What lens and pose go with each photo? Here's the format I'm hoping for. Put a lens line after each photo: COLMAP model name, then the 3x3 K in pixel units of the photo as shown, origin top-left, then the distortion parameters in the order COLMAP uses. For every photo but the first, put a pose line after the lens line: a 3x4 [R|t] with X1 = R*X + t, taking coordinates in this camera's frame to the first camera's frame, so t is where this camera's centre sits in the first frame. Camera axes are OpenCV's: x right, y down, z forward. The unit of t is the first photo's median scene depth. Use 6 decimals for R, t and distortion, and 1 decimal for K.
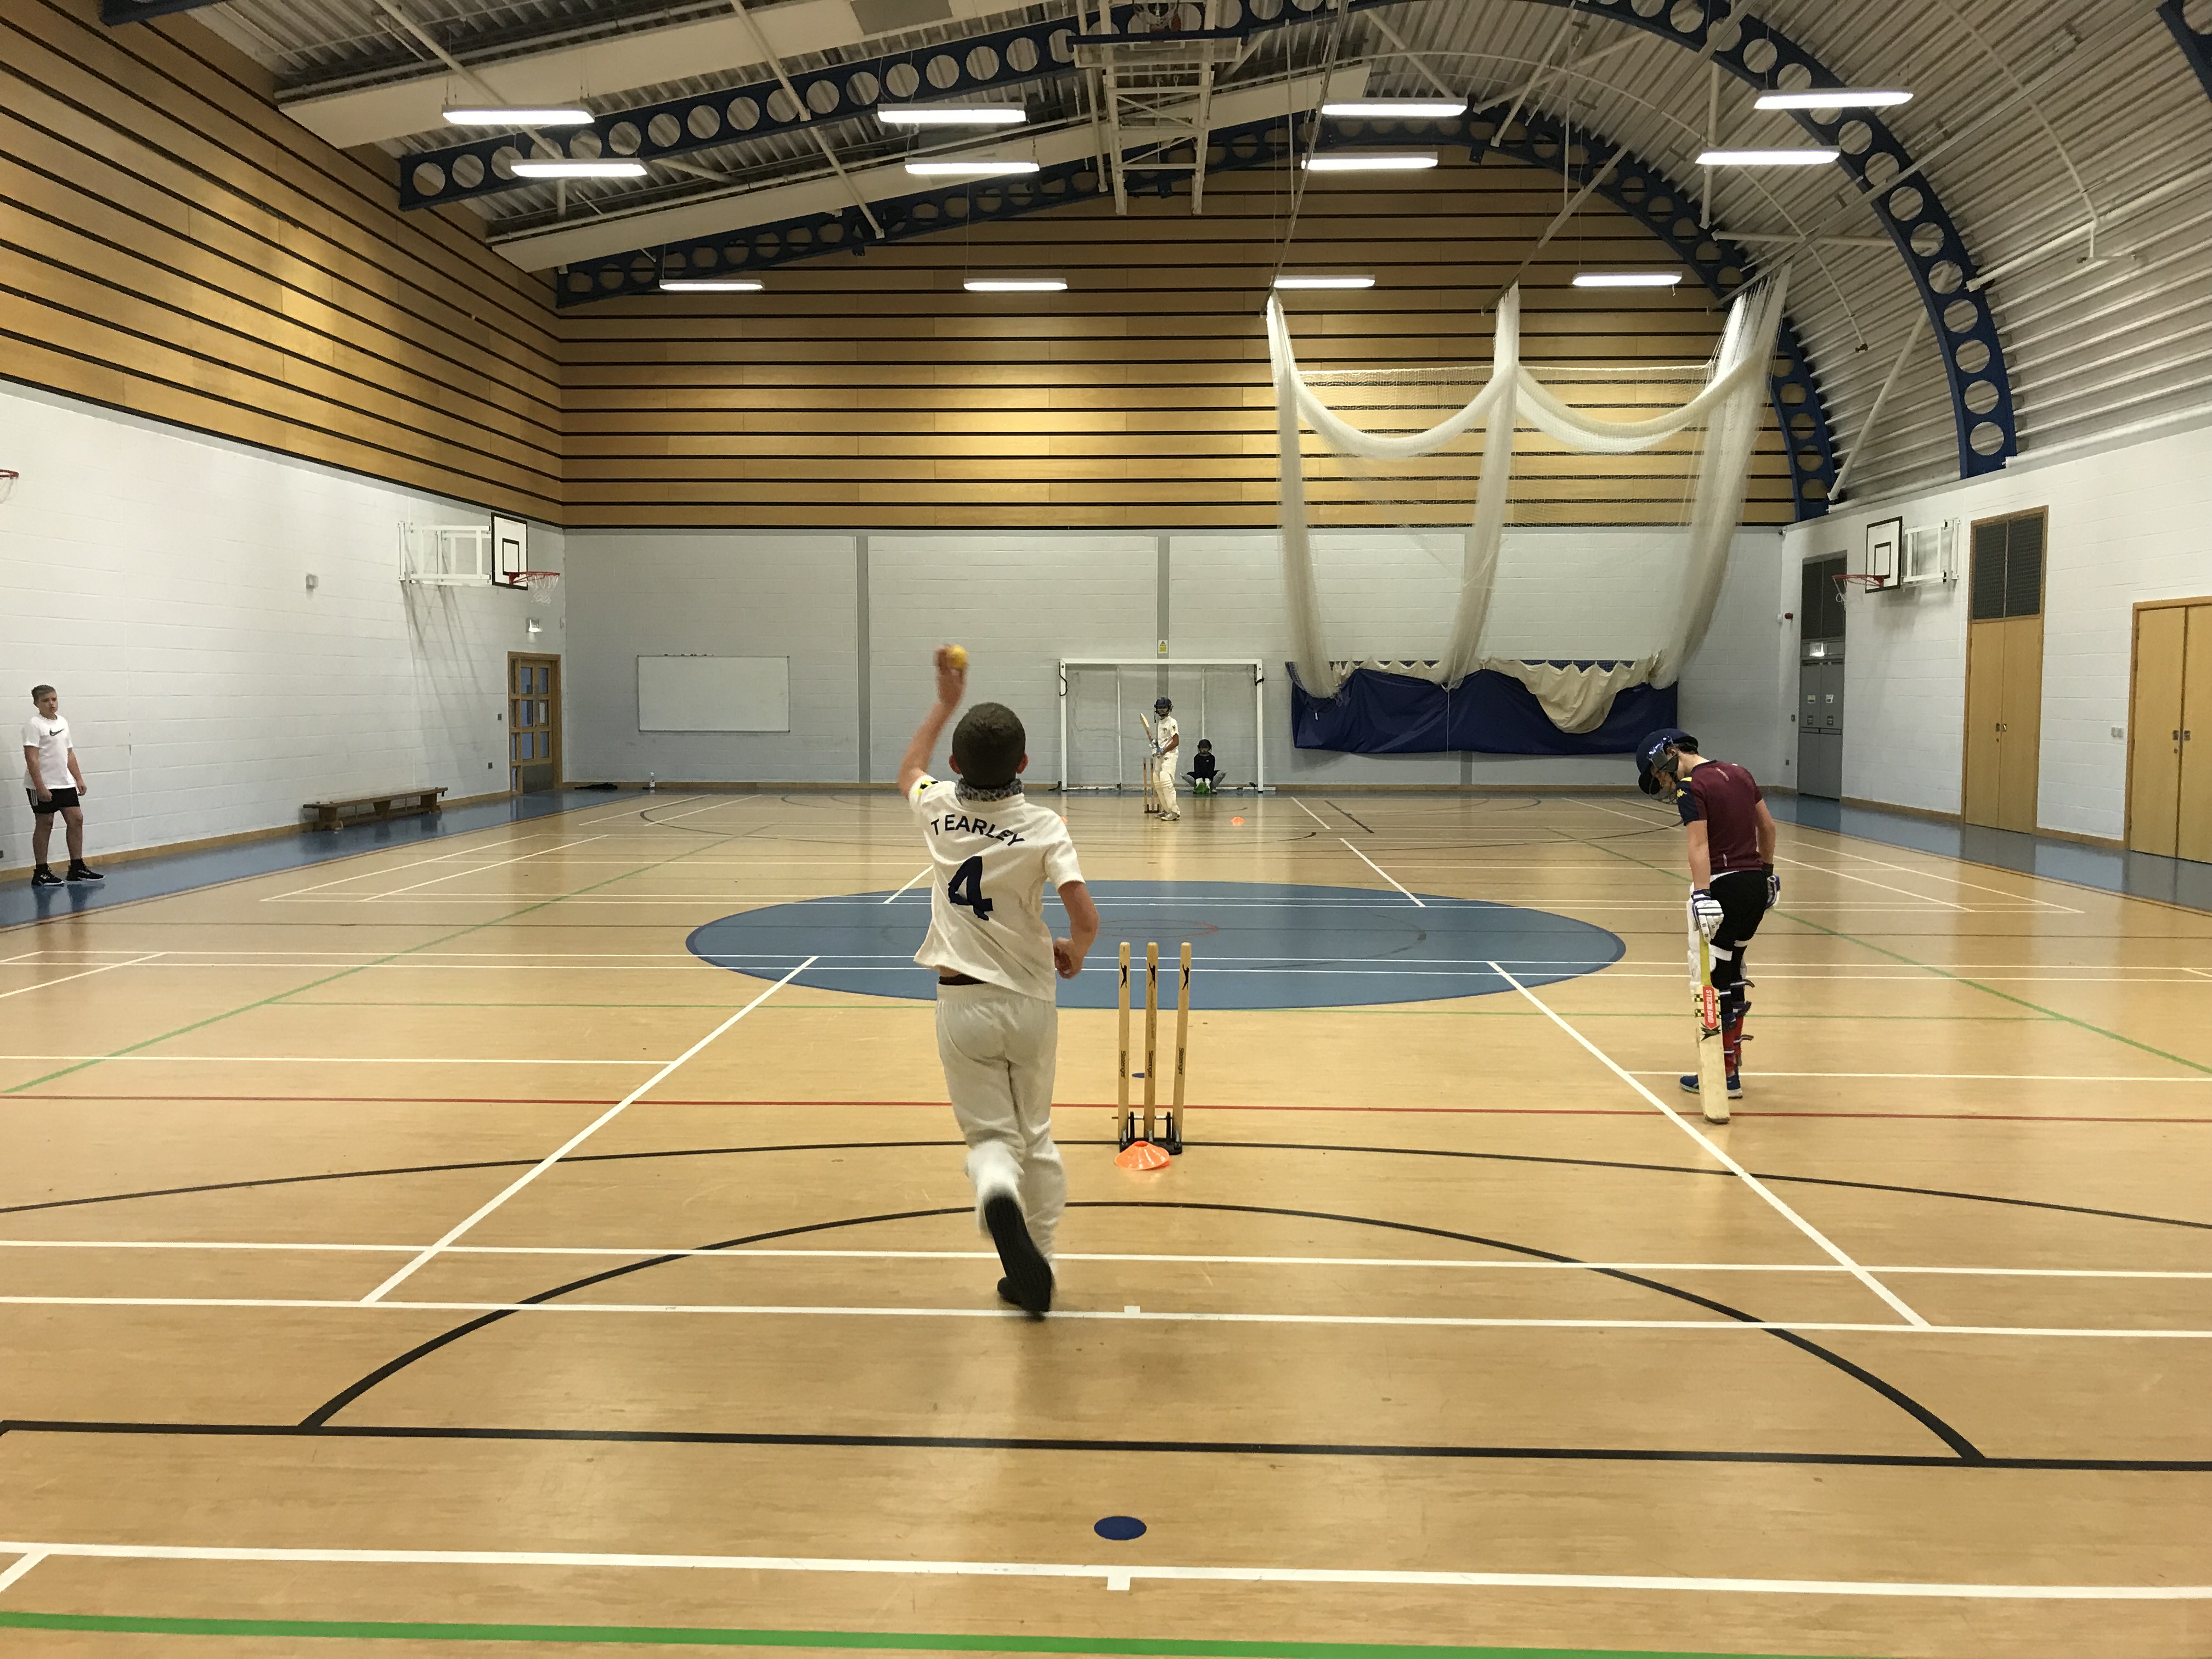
lens RADIAL K [[1758.7, 0, 1106.0], [0, 1758.7, 829.5], [0, 0, 1]] dist [0.030022, 0.002352]
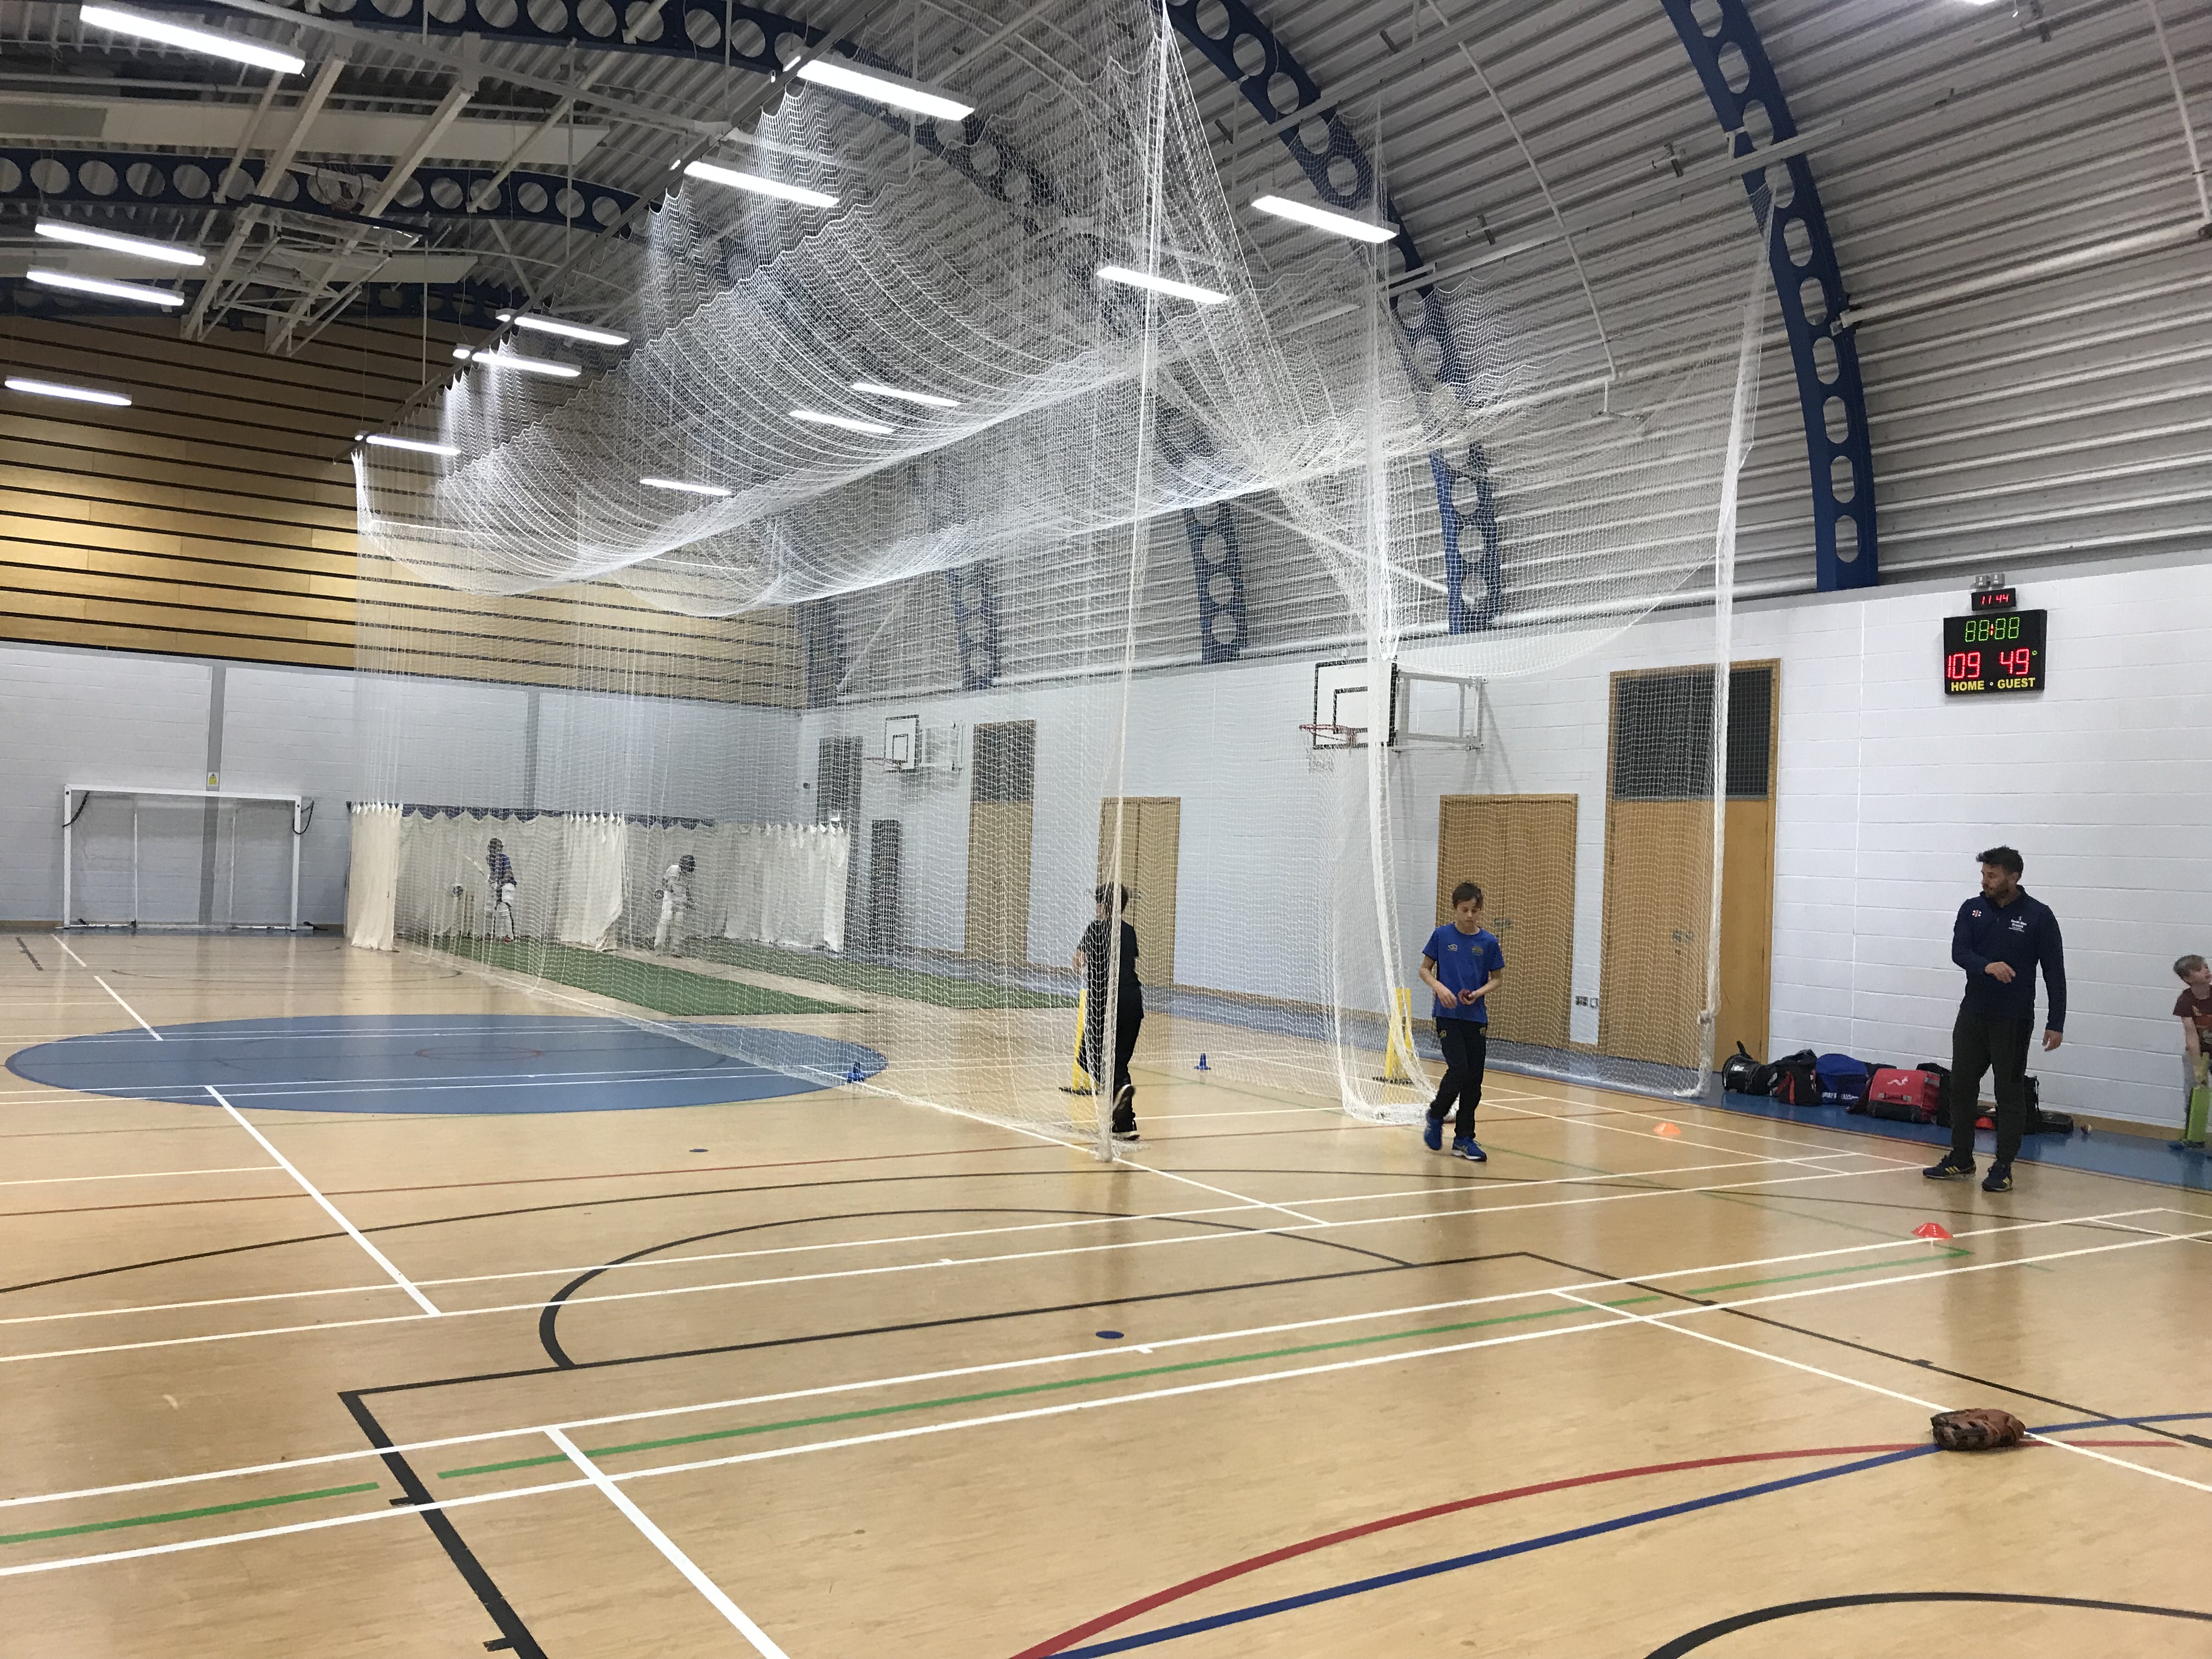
lens RADIAL K [[1789.3, 0, 1106.0], [0, 1789.3, 829.5], [0, 0, 1]] dist [-0.055922, -0.000518]
pose [[0.797012, 0.042204, 0.602487, -0.199695], [0.009001, 0.996615, -0.081719, 0.008541], [-0.603896, 0.070555, 0.793934, -0.077650]]
